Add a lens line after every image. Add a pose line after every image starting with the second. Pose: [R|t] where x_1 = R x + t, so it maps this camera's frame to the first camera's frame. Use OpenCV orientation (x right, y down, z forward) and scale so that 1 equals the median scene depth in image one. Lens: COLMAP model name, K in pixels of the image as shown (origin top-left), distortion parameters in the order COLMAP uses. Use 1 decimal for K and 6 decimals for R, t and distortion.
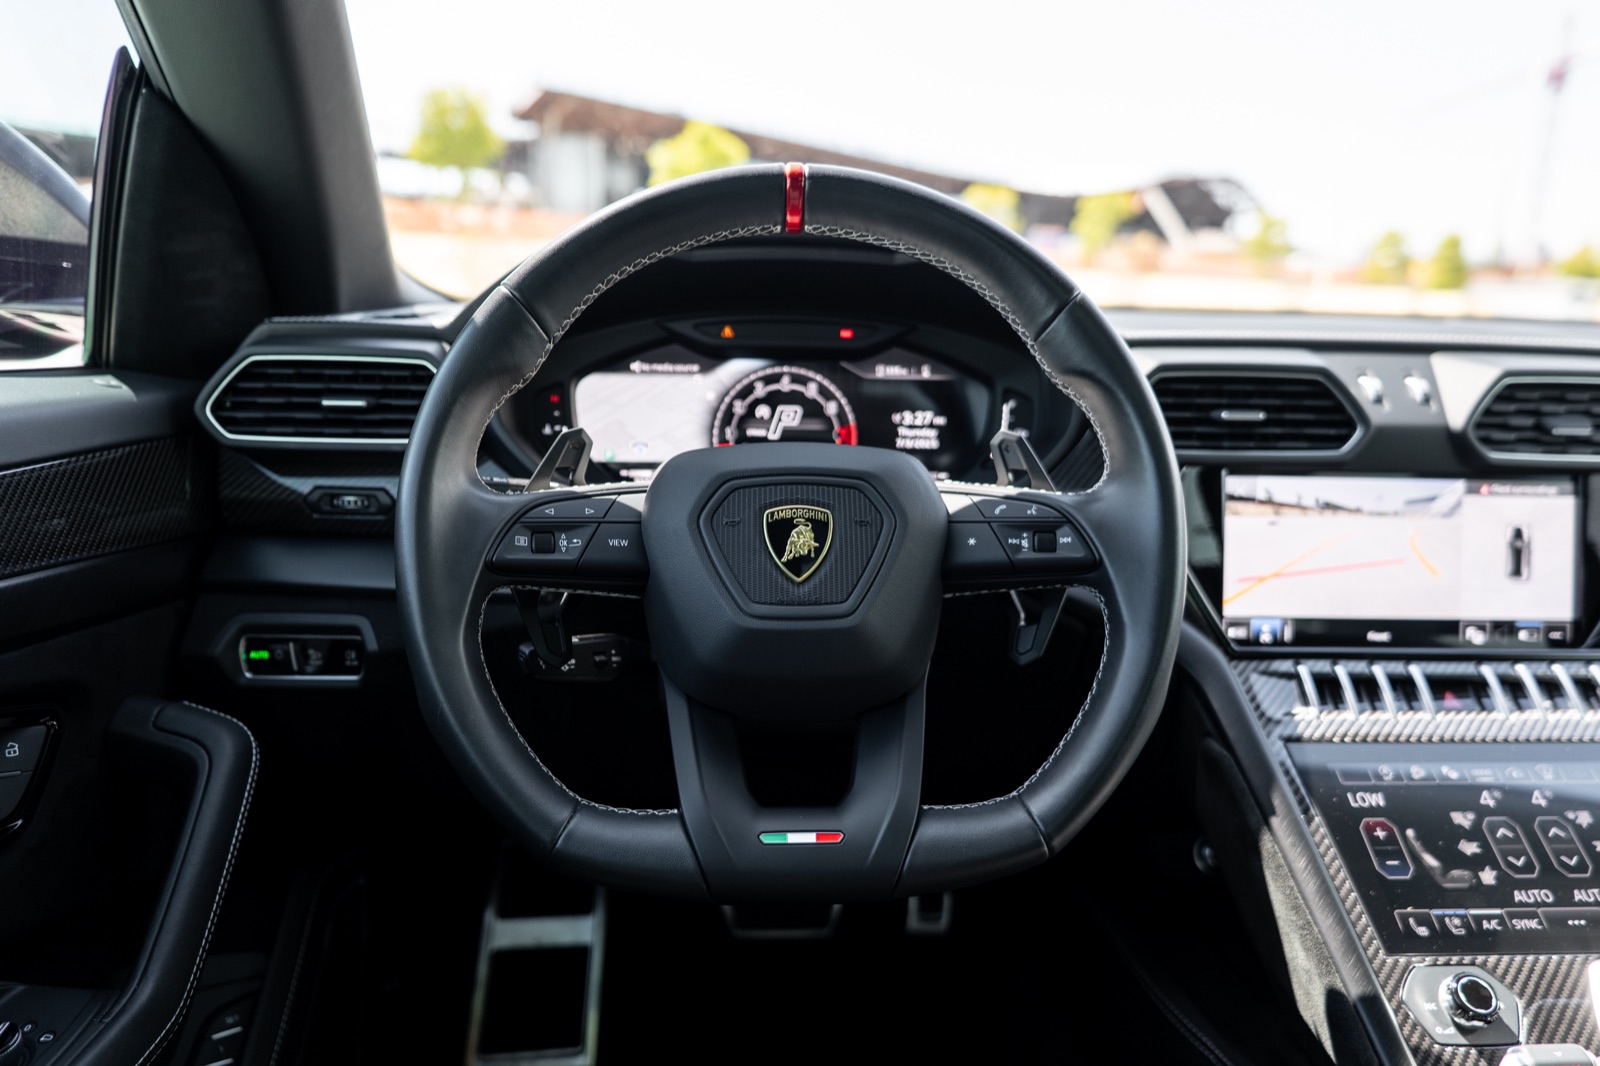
lens RADIAL K [[1073.6, 0, 801.9], [0, 1073.6, 531.0], [0, 0, 1]] dist [-0.009668, -0.000877]
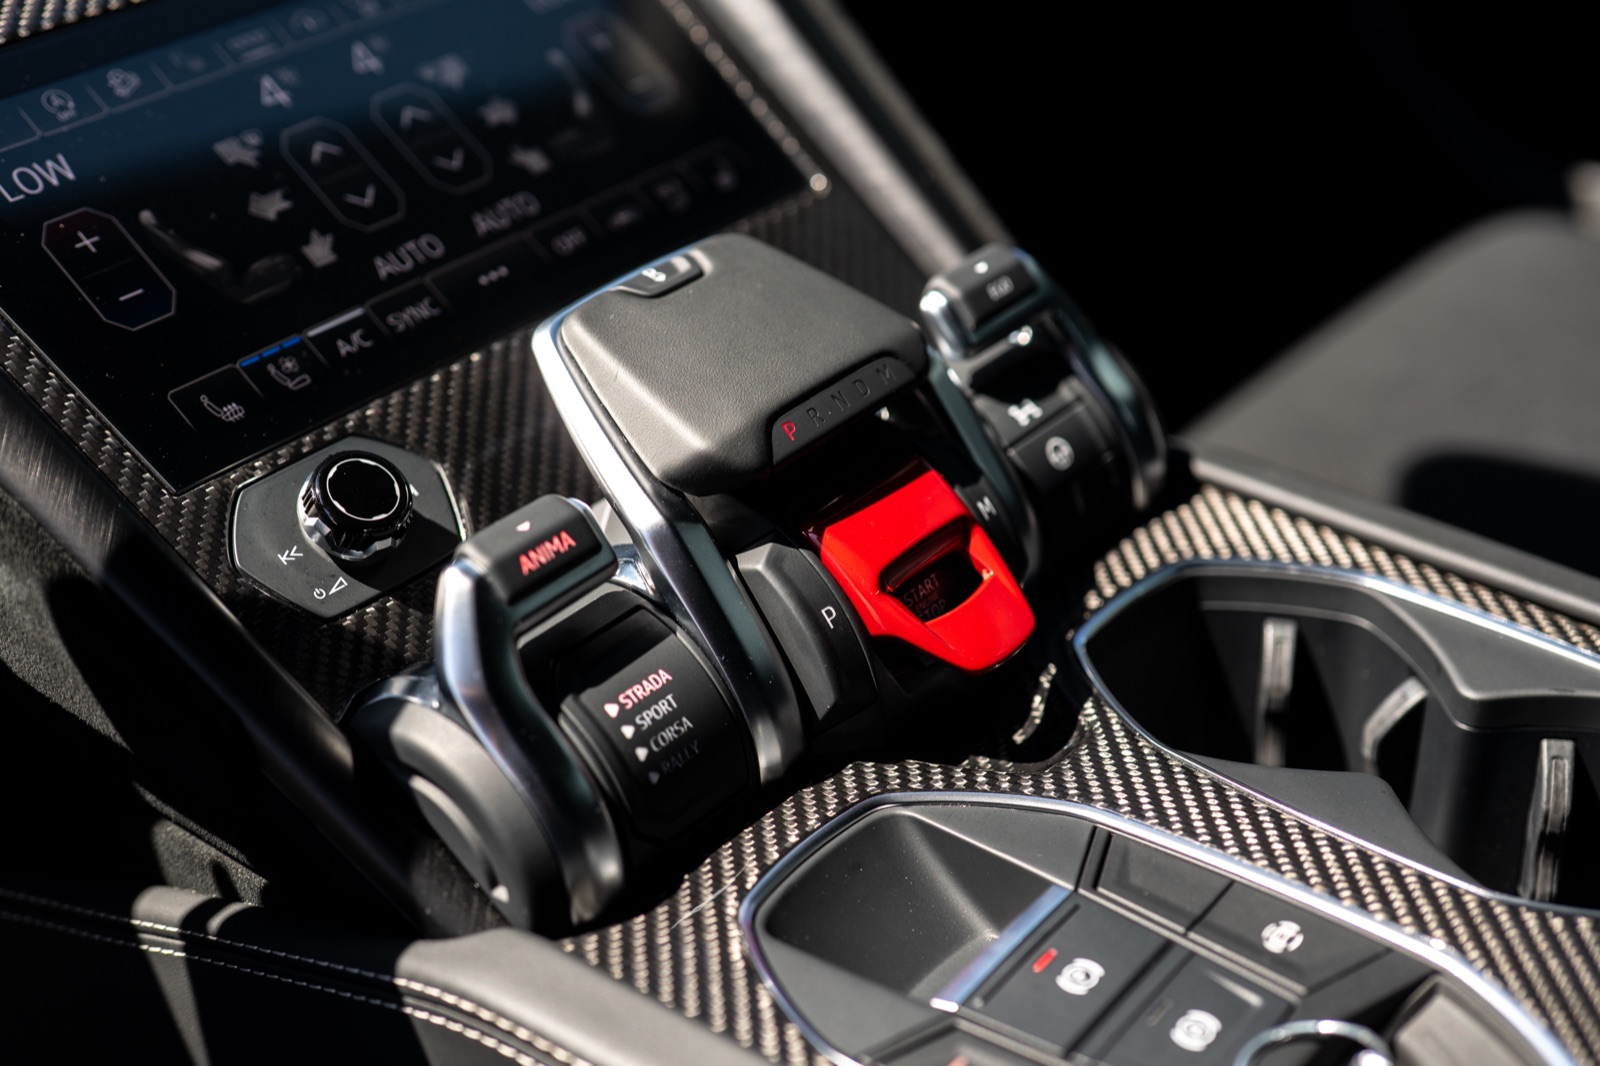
lens RADIAL K [[2327.1, 0, 799.1], [0, 2327.1, 532.8], [0, 0, 1]] dist [0.009116, 0.000000]
pose [[0.672467, -0.408967, 0.616874, 0.101794], [0.204078, 0.903618, 0.376599, 0.085891], [-0.711435, -0.127360, 0.691115, 0.132338]]
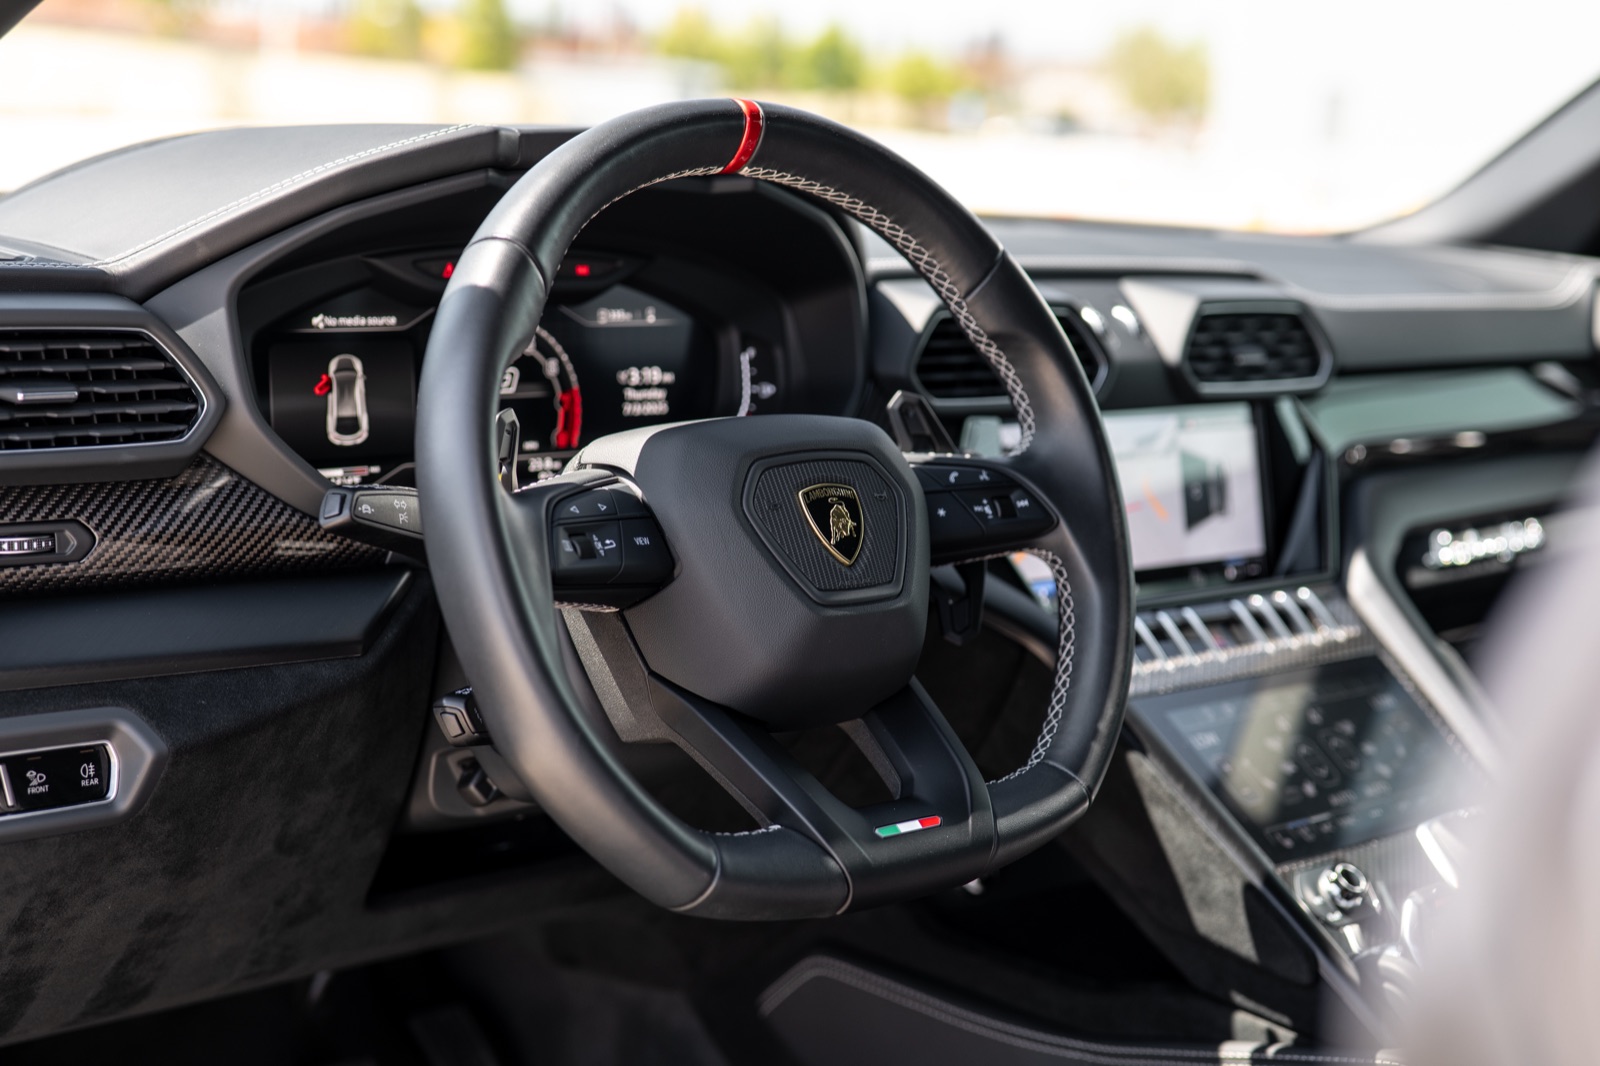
lens RADIAL K [[2257.9, 0, 808.6], [0, 2257.9, 543.8], [0, 0, 1]] dist [-0.005078, 0.000000]
pose [[0.782687, -0.090815, 0.615754, -0.932569], [0.095721, 0.995092, 0.025092, -0.017207], [-0.615010, 0.039301, 0.787539, -0.391782]]
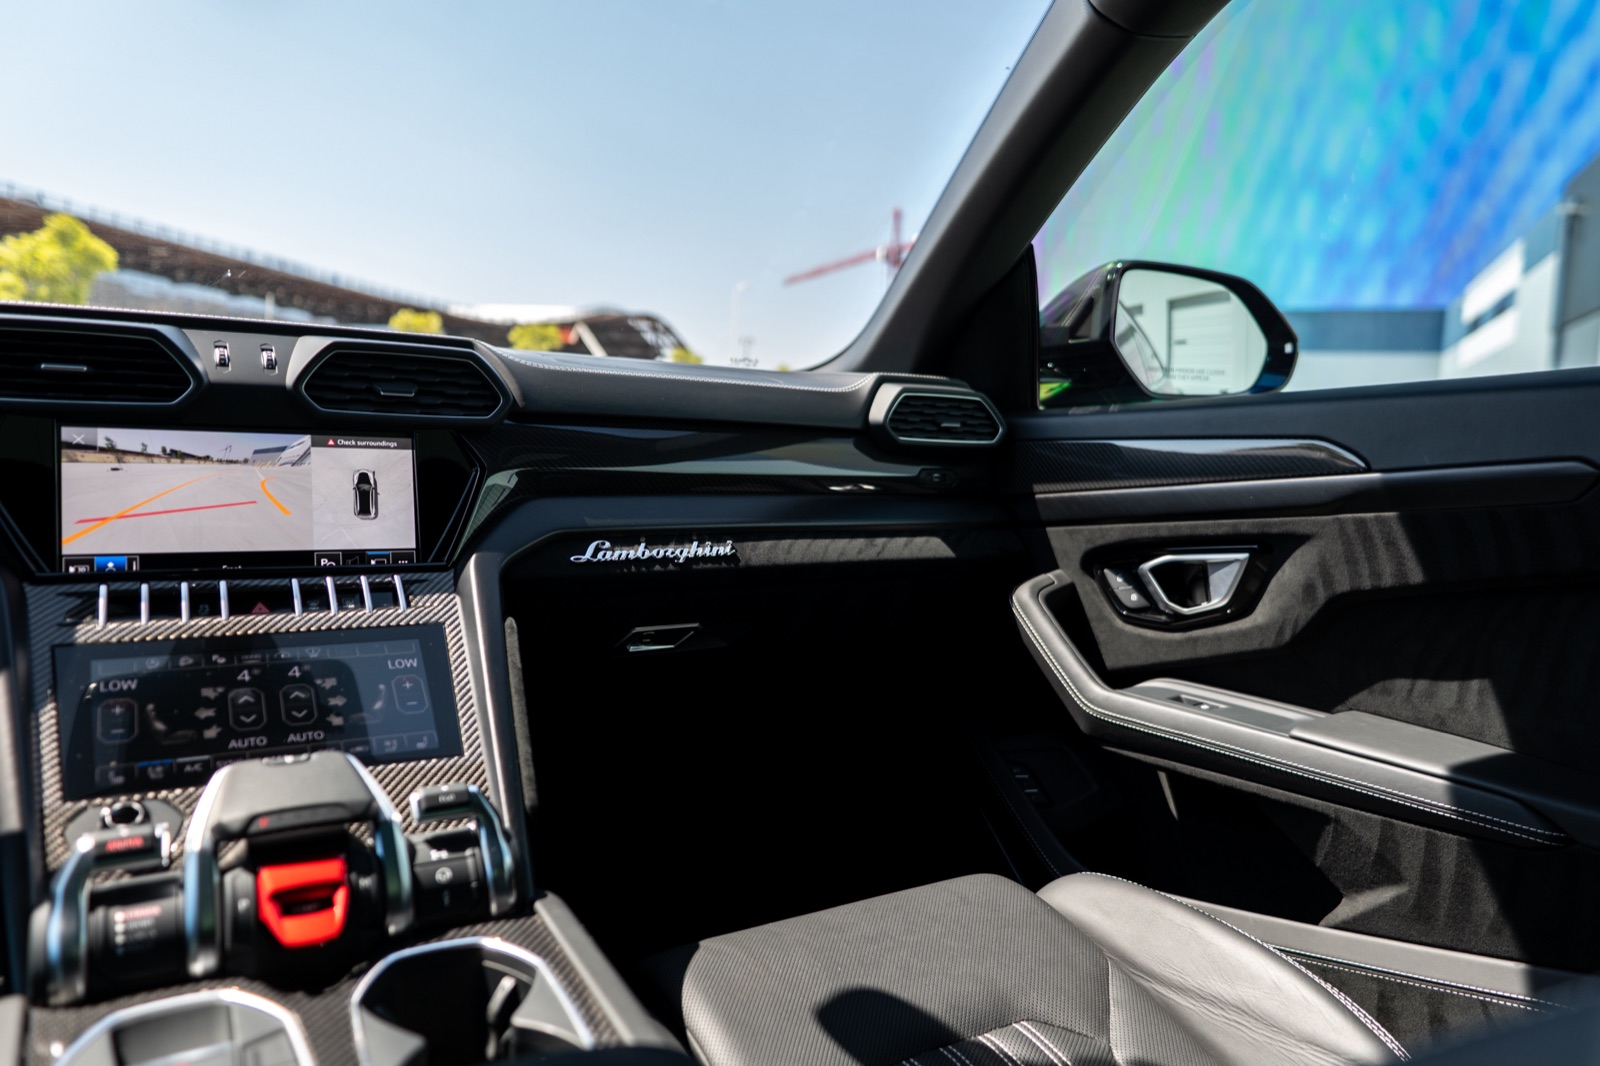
lens RADIAL K [[1073.6, 0, 799.1], [0, 1073.6, 537.1], [0, 0, 1]] dist [-0.009668, -0.000877]
pose [[0.878684, -0.033018, 0.476261, 0.560031], [0.086693, 0.992055, -0.091168, 0.233789], [-0.469467, 0.121397, 0.874565, -0.287144]]
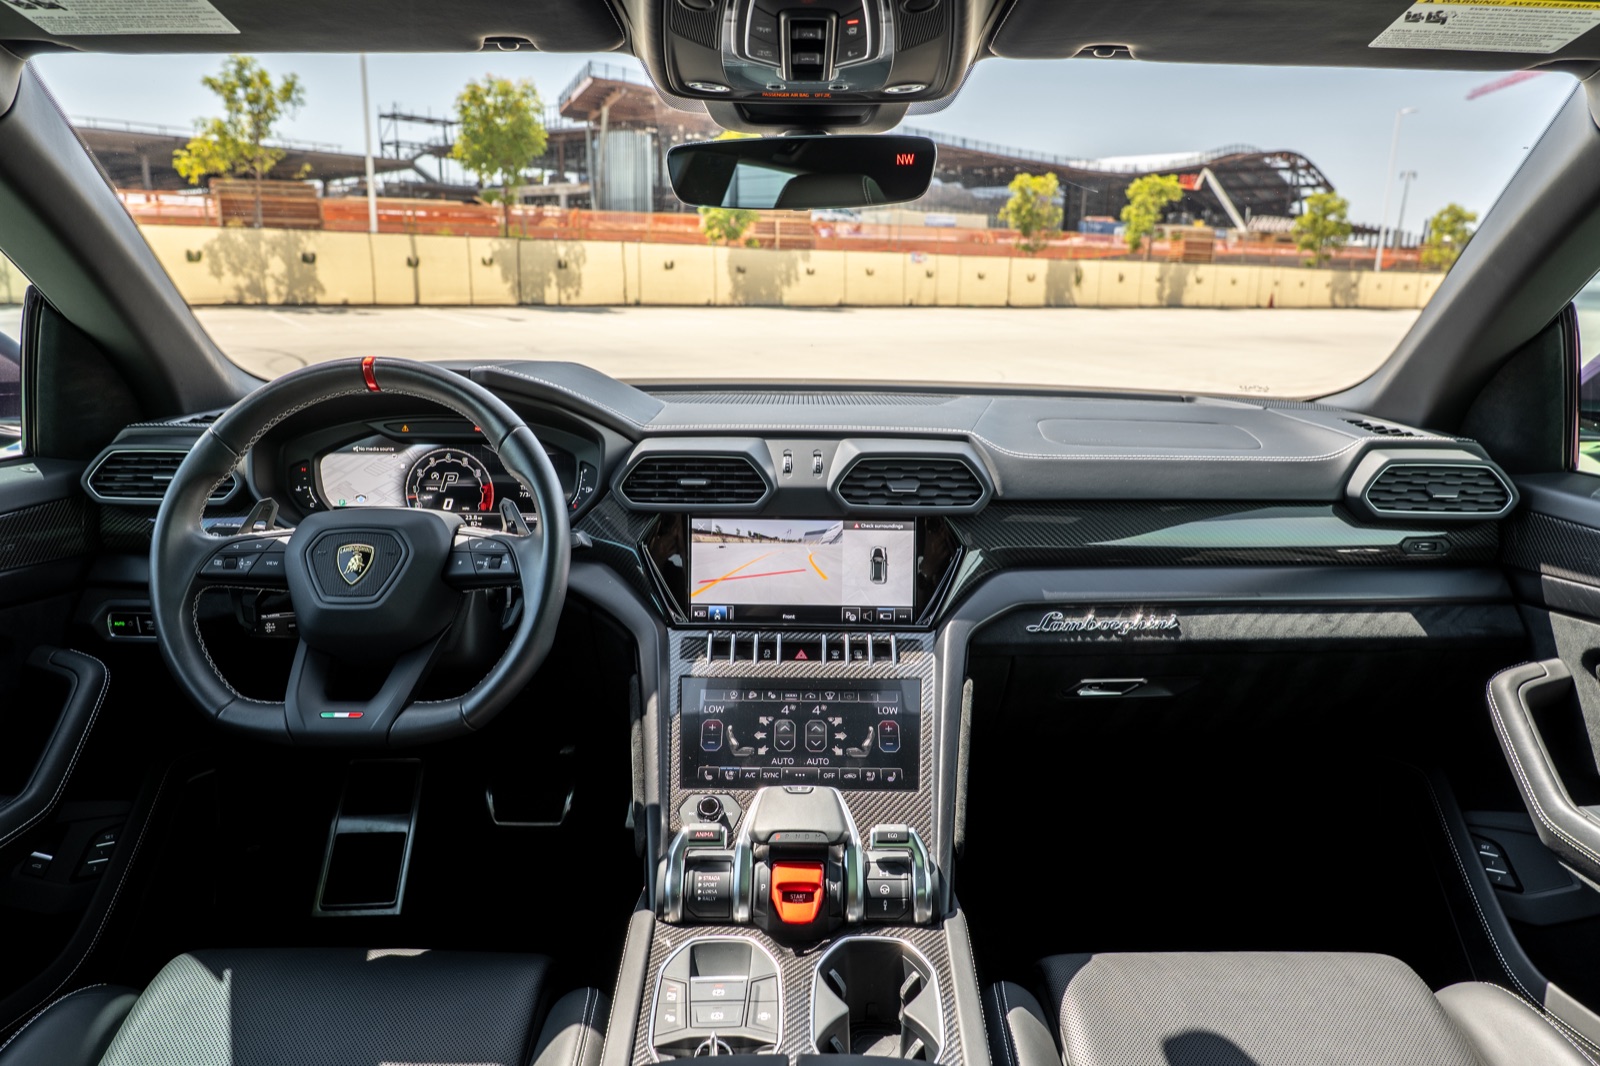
lens RADIAL K [[1073.6, 0, 797.9], [0, 1073.6, 531.7], [0, 0, 1]] dist [-0.009668, -0.000877]
pose [[0.998472, -0.000024, -0.055258, 0.681937], [0.000714, 0.999922, 0.012470, -0.053430], [0.055253, -0.012490, 0.998394, -0.658882]]
